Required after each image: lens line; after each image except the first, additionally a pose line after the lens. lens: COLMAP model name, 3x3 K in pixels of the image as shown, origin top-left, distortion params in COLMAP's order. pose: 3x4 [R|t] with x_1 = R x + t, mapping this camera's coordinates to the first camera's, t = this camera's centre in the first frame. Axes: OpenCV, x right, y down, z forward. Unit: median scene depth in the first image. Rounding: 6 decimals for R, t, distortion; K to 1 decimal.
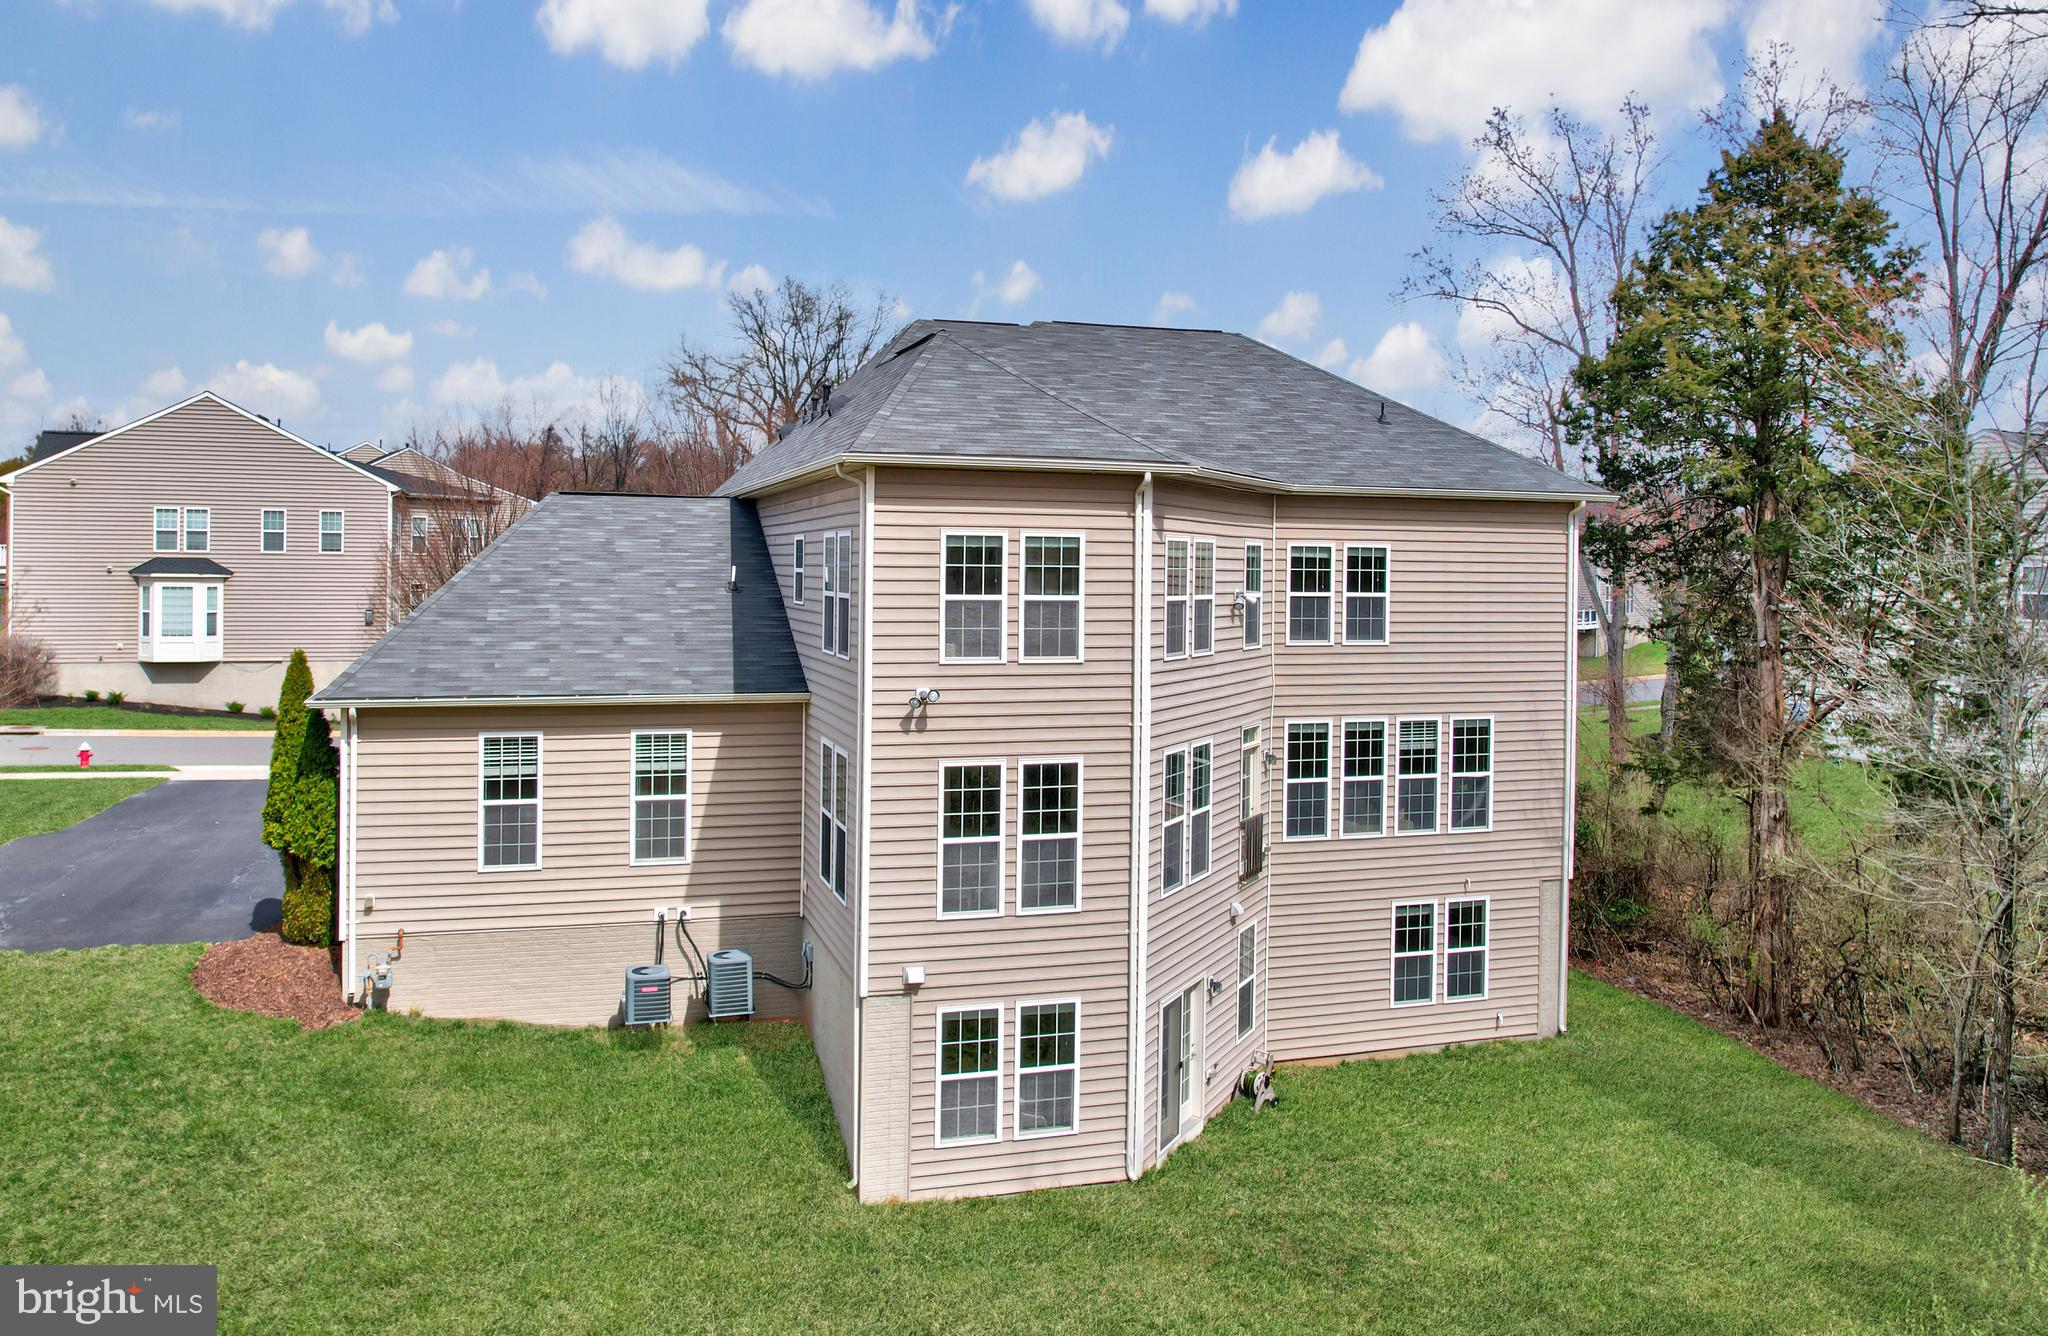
lens RADIAL K [[1498.4, 0, 988.4], [0, 1498.4, 552.9], [0, 0, 1]] dist [-0.048937, 0.001228]
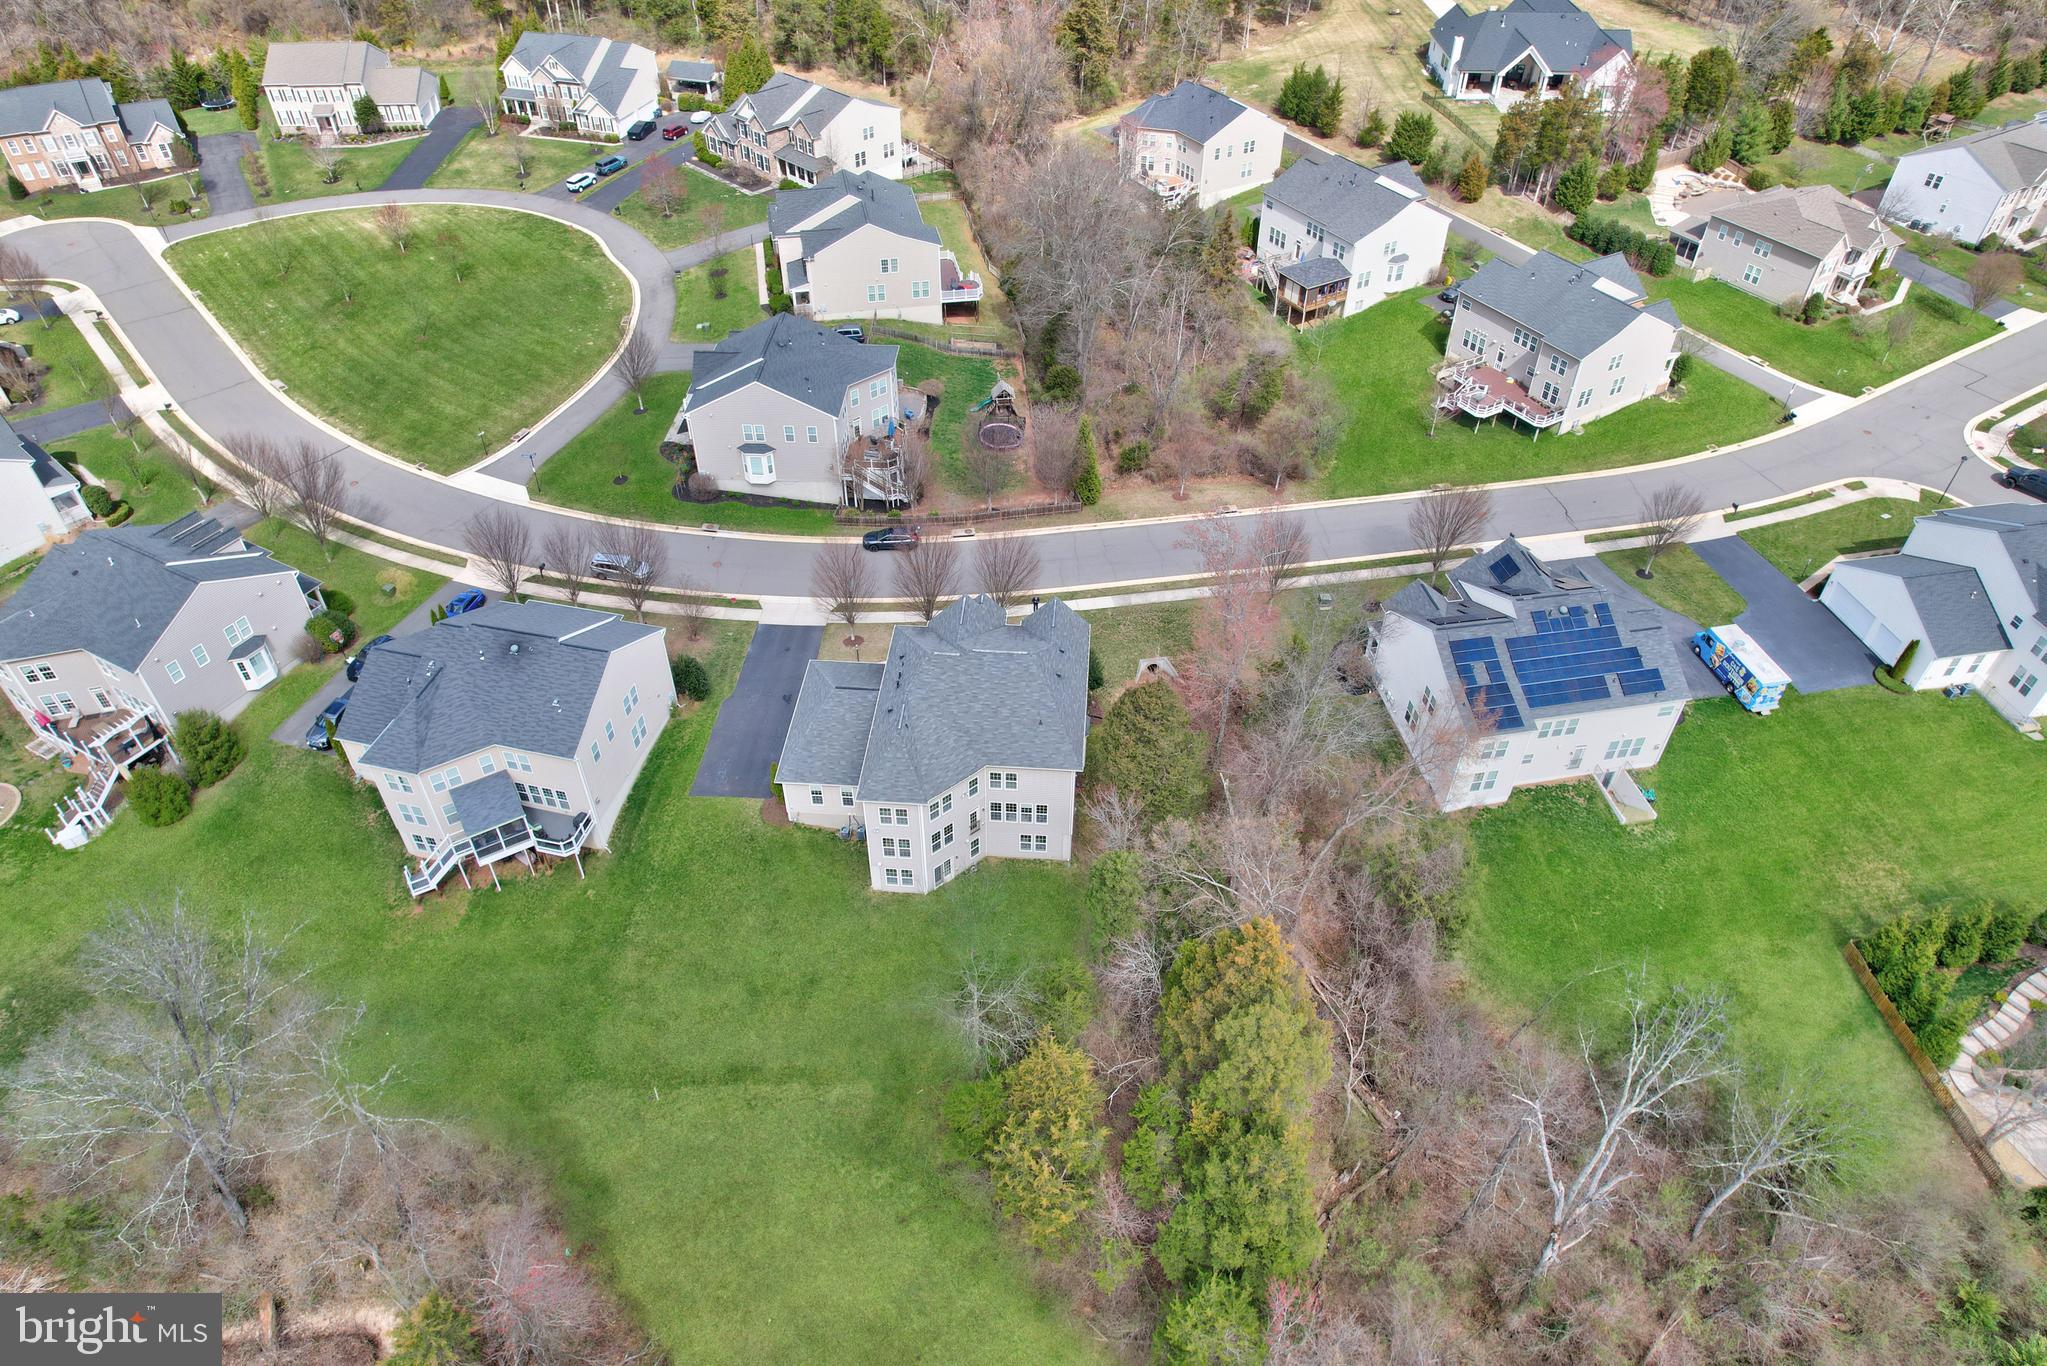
lens RADIAL K [[1321.0, 0, 1023.5], [0, 1321.0, 683.0], [0, 0, 1]] dist [-0.060375, 0.000220]
pose [[0.935793, 0.229160, -0.267914, 1.308689], [0.008284, 0.745426, 0.666537, -2.824136], [0.352454, -0.625959, 0.695666, -1.441381]]
